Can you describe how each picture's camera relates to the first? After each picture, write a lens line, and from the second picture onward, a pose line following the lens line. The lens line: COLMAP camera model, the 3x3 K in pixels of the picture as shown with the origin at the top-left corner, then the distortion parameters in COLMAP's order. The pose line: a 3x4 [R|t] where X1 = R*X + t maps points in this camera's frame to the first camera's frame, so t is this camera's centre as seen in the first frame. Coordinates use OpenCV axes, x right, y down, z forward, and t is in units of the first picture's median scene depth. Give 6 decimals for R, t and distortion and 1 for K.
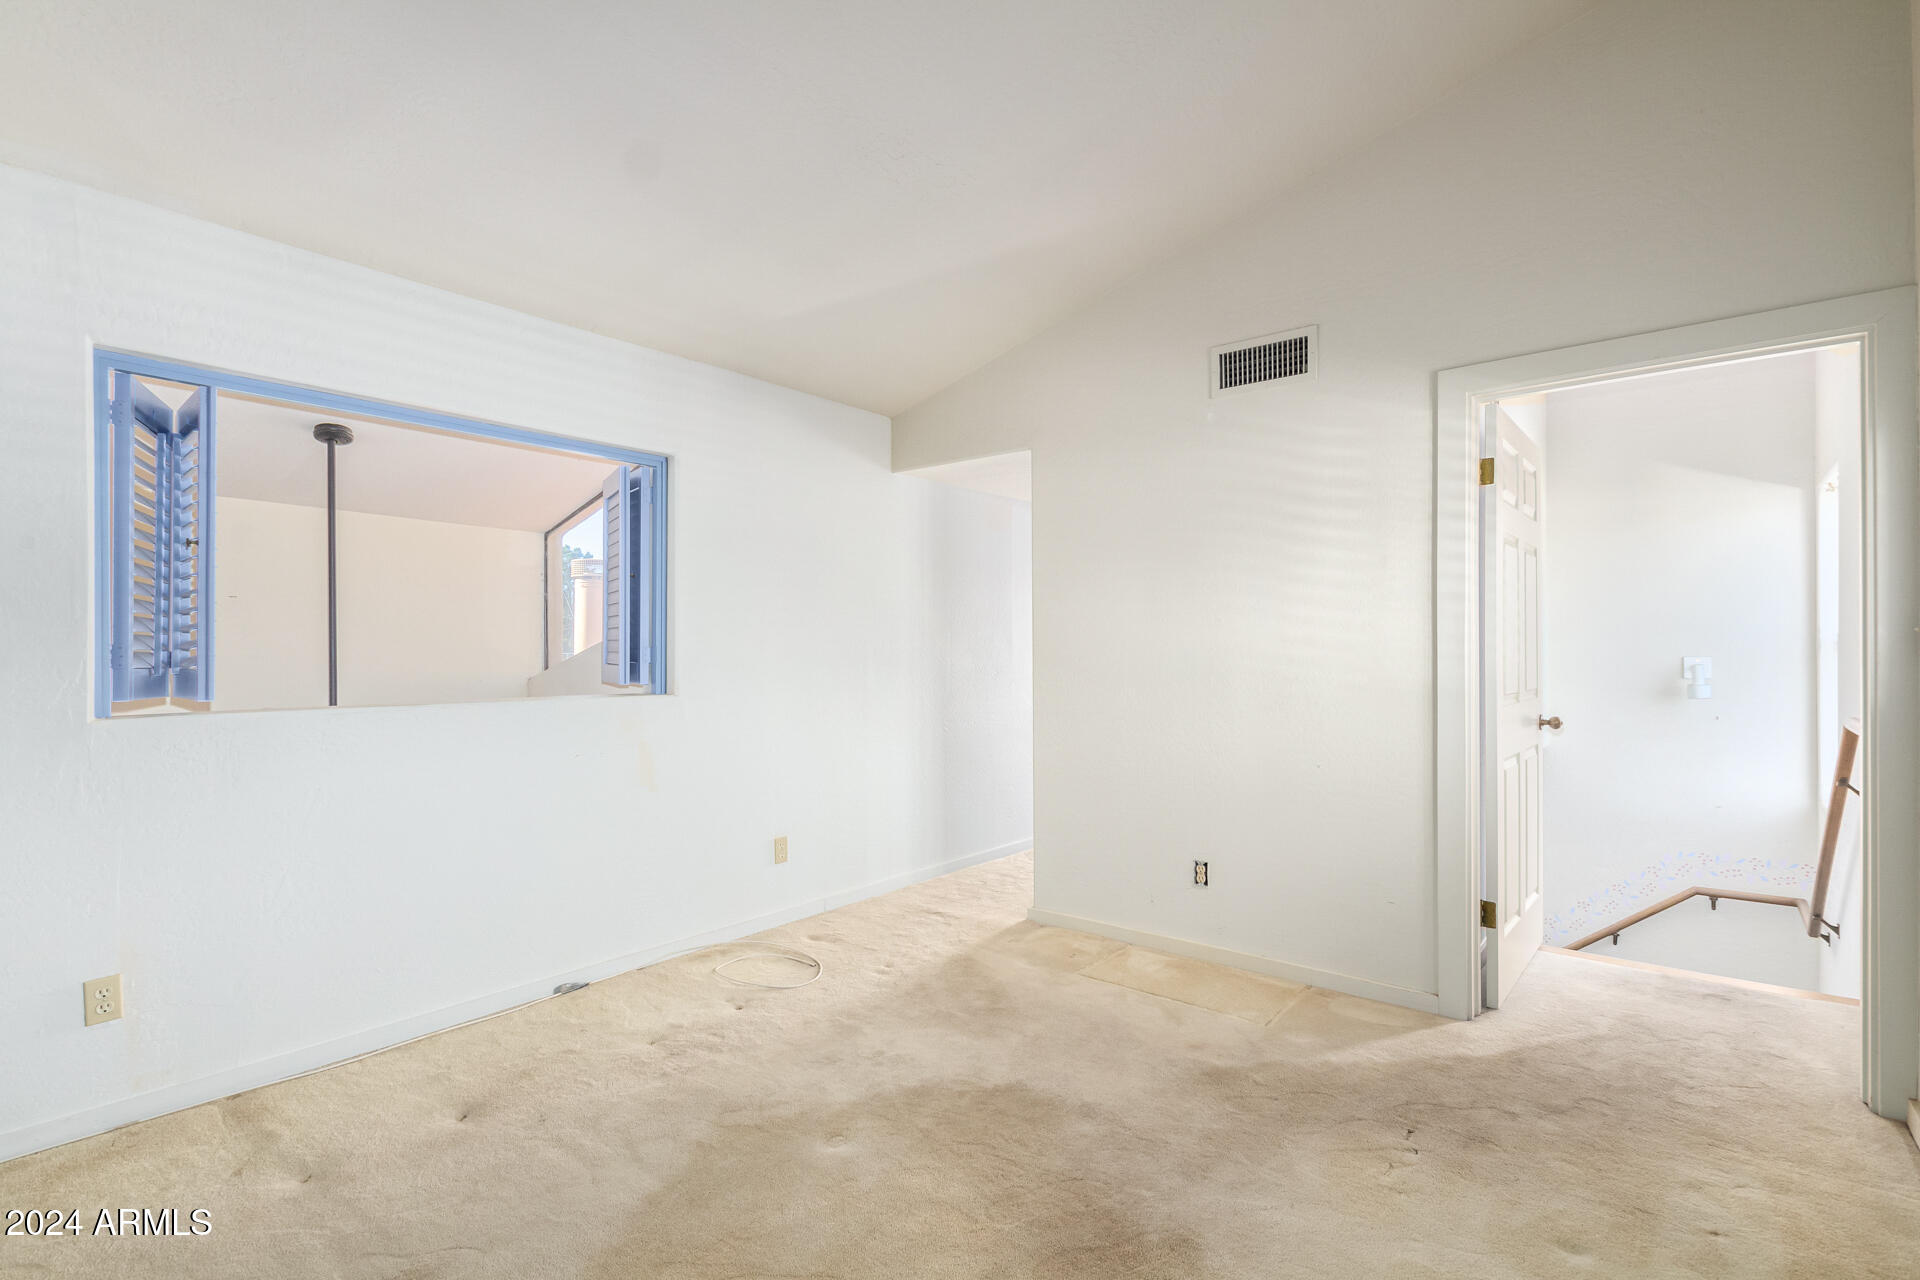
lens RADIAL K [[876.9, 0, 960.0], [0, 876.9, 640.0], [0, 0, 1]] dist [0.003349, 0.000110]
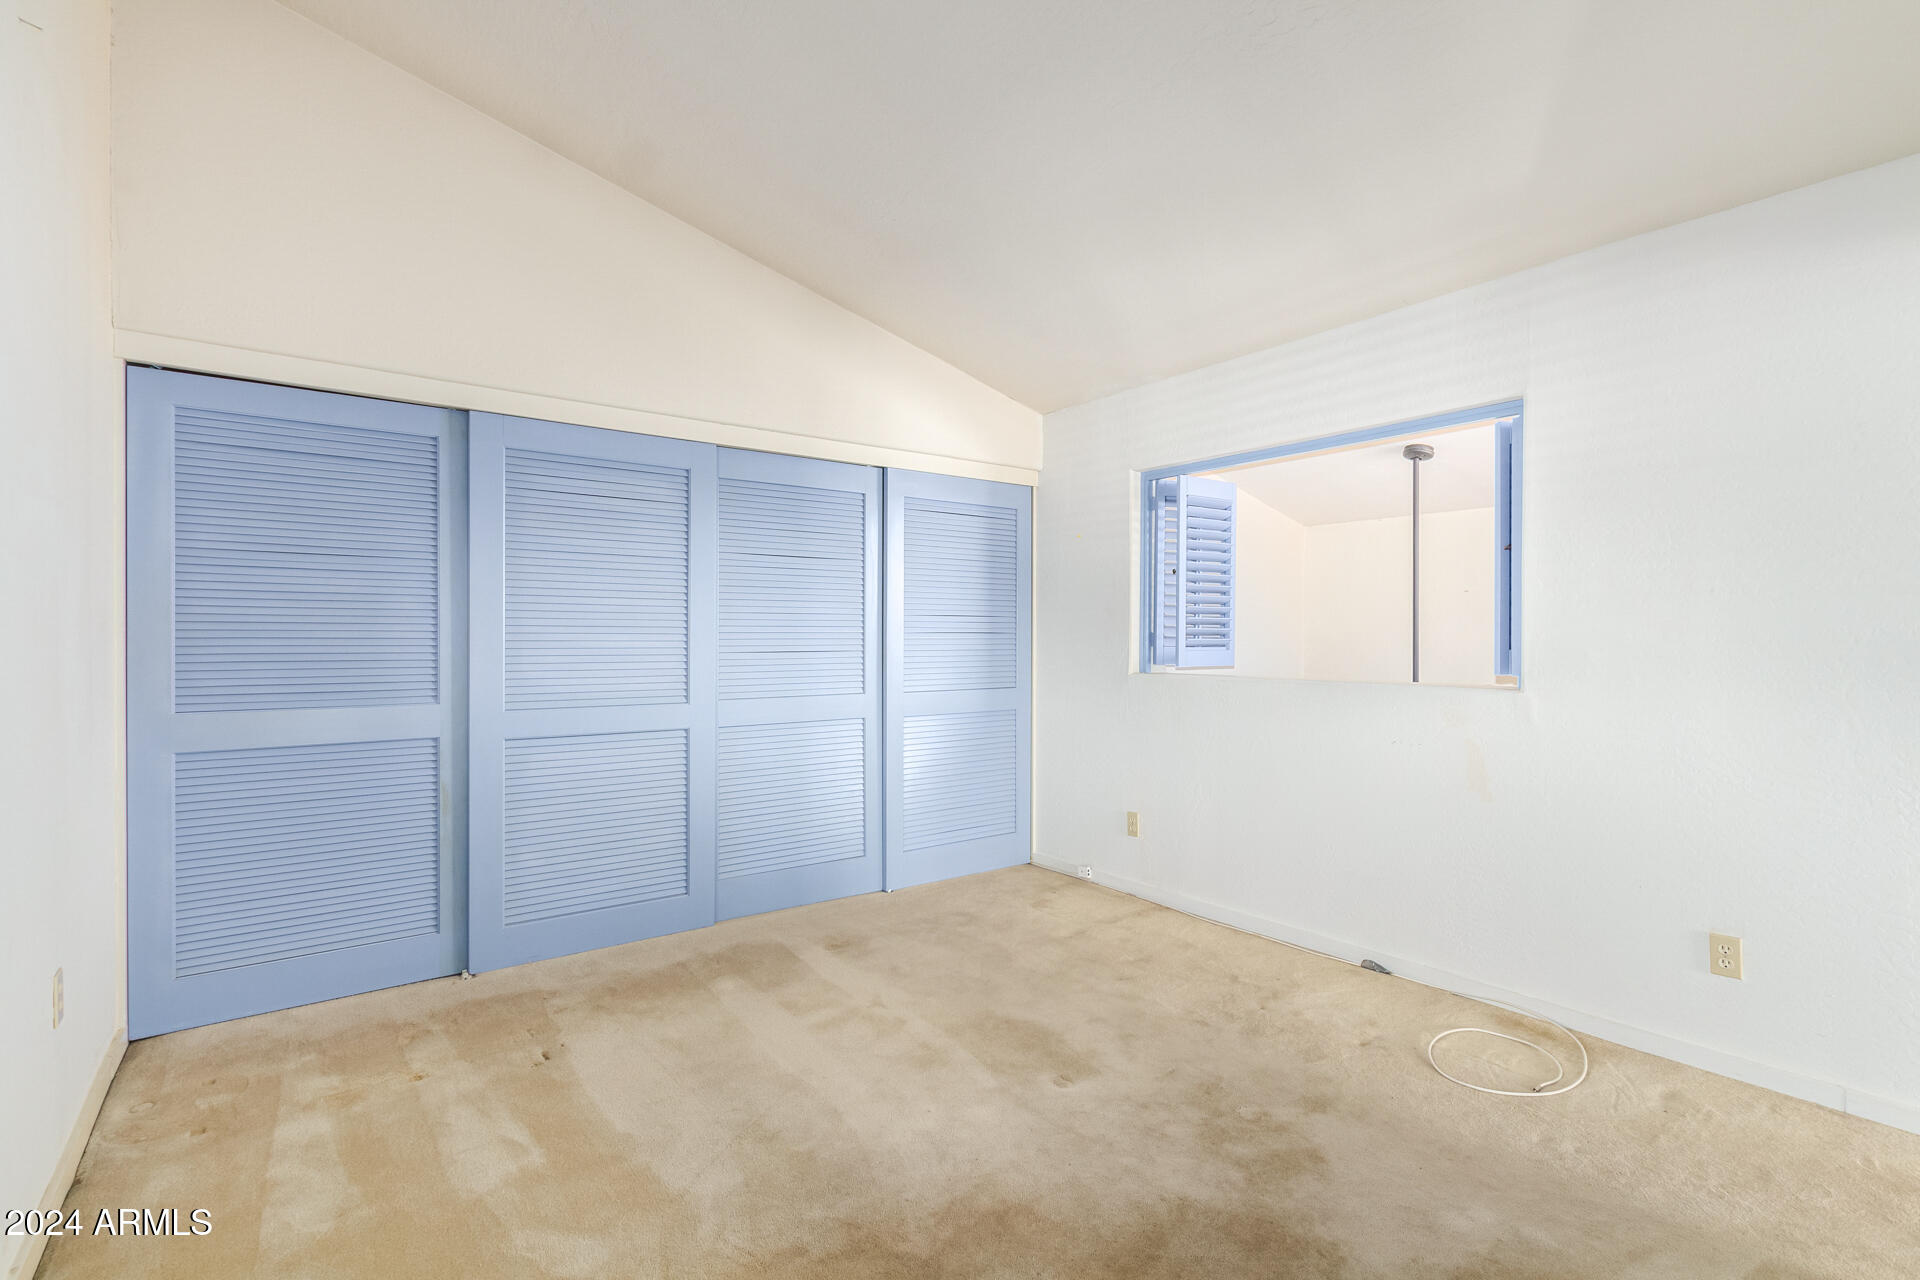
lens RADIAL K [[860.6, 0, 960.0], [0, 860.6, 640.0], [0, 0, 1]] dist [-0.000060, -0.000124]
pose [[-0.222773, 0.005818, -0.974853, 0.639822], [0.015077, 0.999883, 0.002522, 0.005894], [0.974754, -0.014136, -0.222835, 0.761714]]
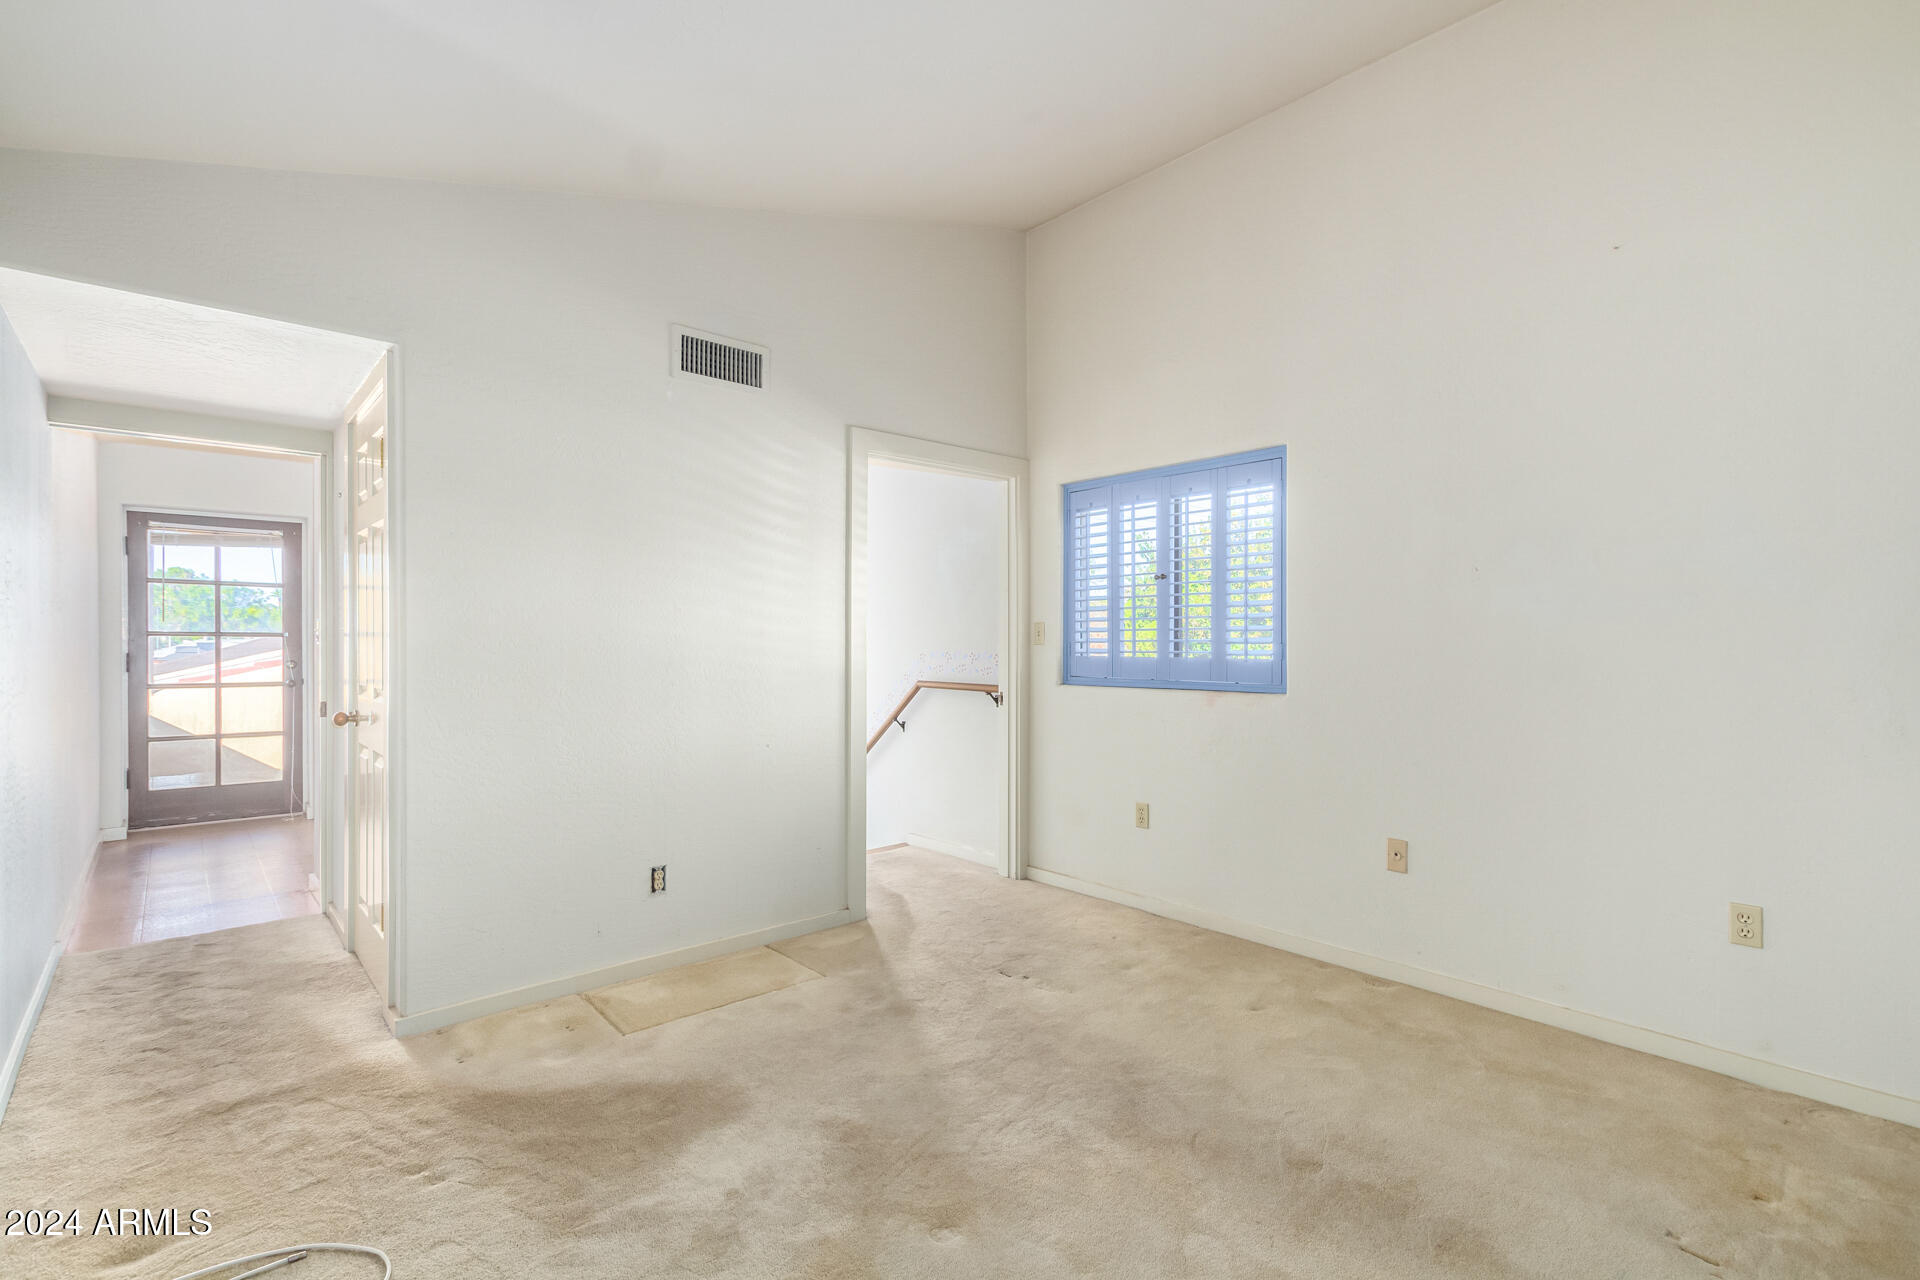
lens RADIAL K [[876.9, 0, 960.0], [0, 876.9, 640.0], [0, 0, 1]] dist [0.003349, 0.000110]
pose [[0.171522, 0.002071, 0.985178, -0.648325], [-0.015700, 0.999877, 0.000631, 0.004744], [-0.985055, -0.015576, 0.171533, 0.573521]]
